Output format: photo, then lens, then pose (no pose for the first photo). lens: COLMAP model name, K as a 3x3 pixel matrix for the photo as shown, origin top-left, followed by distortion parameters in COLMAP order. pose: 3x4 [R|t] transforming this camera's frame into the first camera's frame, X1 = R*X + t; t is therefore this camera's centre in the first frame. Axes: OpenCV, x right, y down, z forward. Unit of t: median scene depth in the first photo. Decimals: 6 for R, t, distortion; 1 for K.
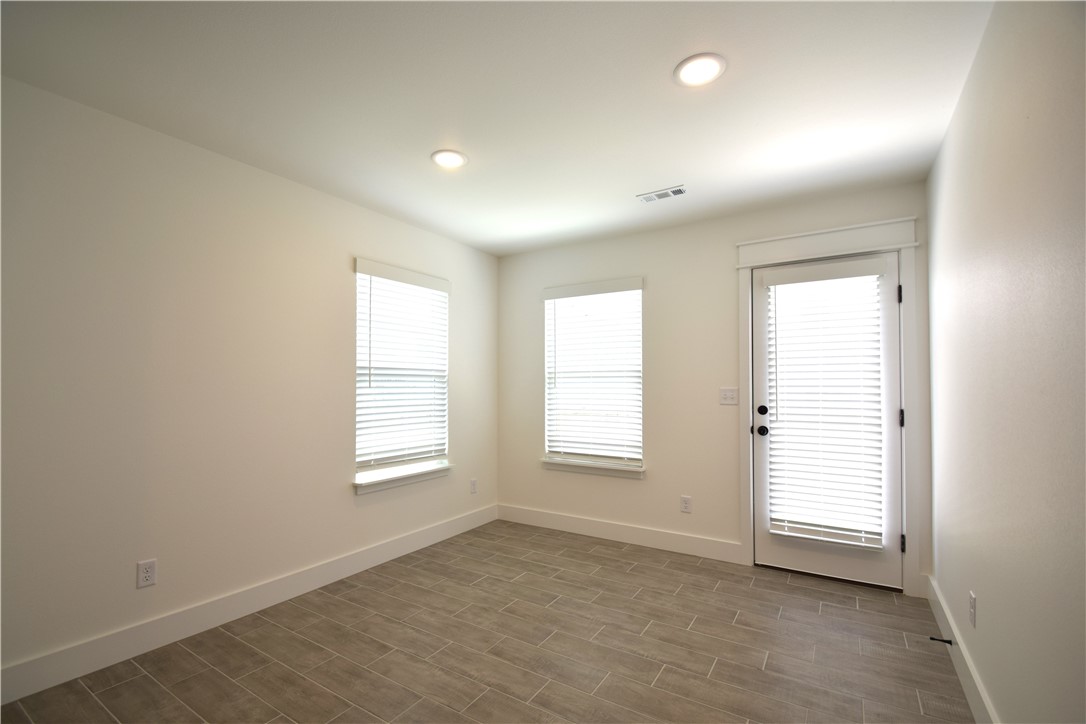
lens RADIAL K [[488.2, 0, 549.2], [0, 488.2, 379.7], [0, 0, 1]] dist [-0.001859, -0.005505]
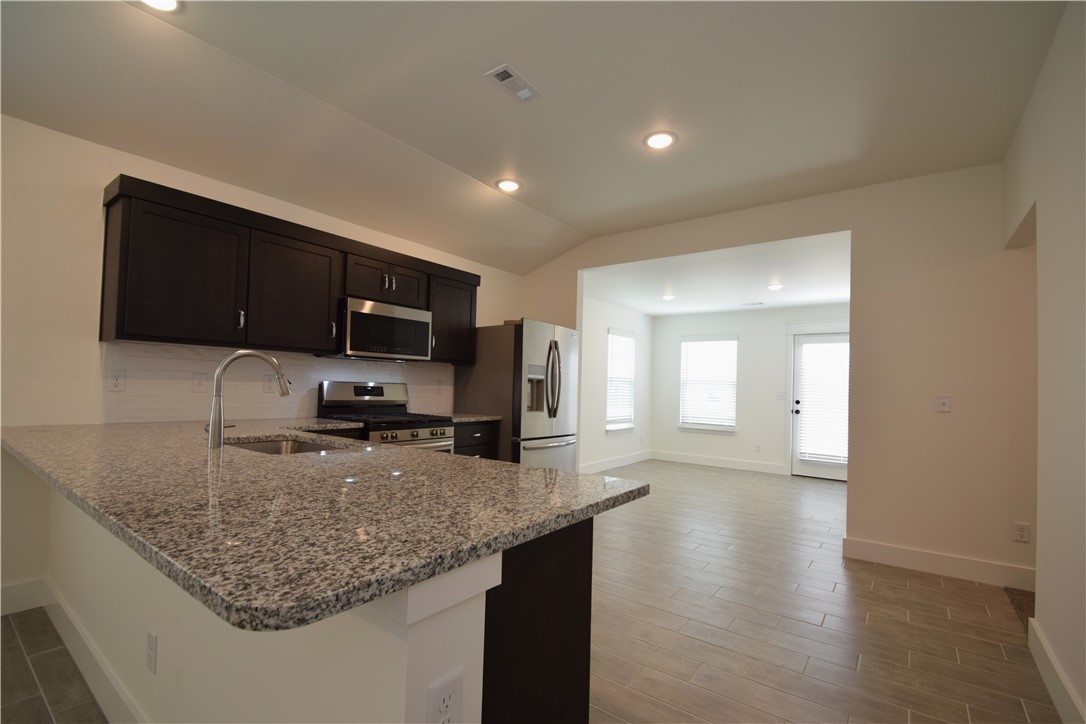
lens RADIAL K [[488.2, 0, 557.8], [0, 488.2, 385.3], [0, 0, 1]] dist [-0.001859, -0.005505]
pose [[0.997928, 0.025663, -0.058998, -0.494913], [-0.025196, 0.999645, 0.008637, -0.001296], [0.059199, -0.007132, 0.998221, -1.217237]]
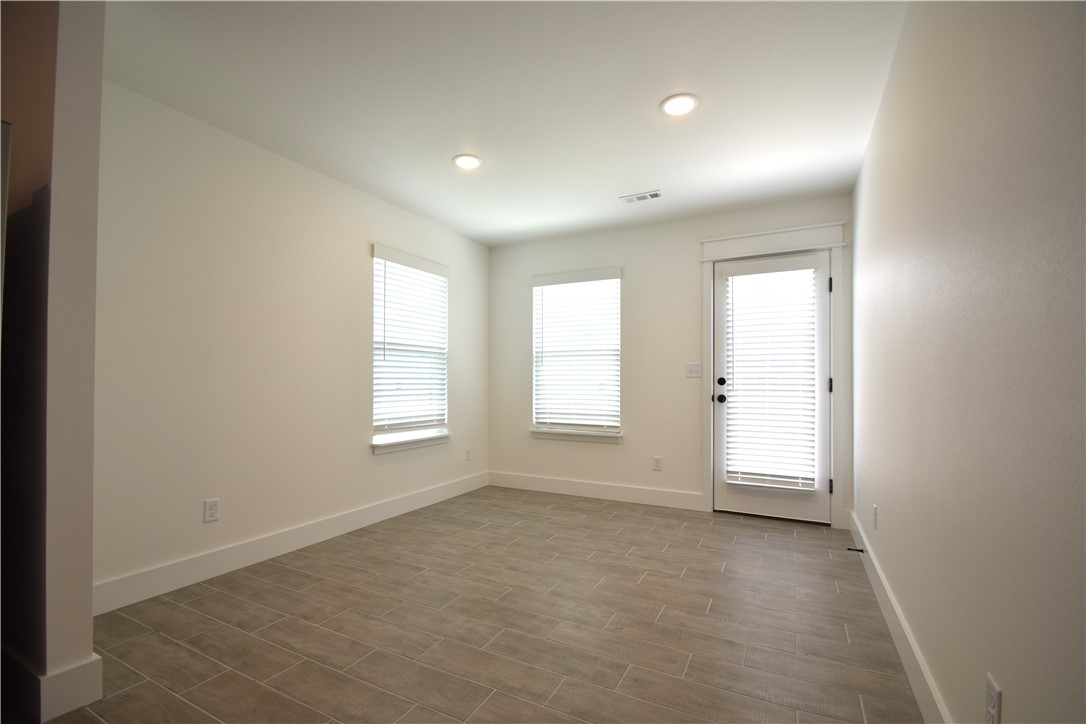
lens RADIAL K [[488.2, 0, 551.5], [0, 488.2, 381.9], [0, 0, 1]] dist [-0.001859, -0.005505]
pose [[0.996513, 0.001843, 0.083415, -0.079825], [-0.003069, 0.999889, 0.014576, 0.050167], [-0.083379, -0.014781, 0.996408, -0.161227]]
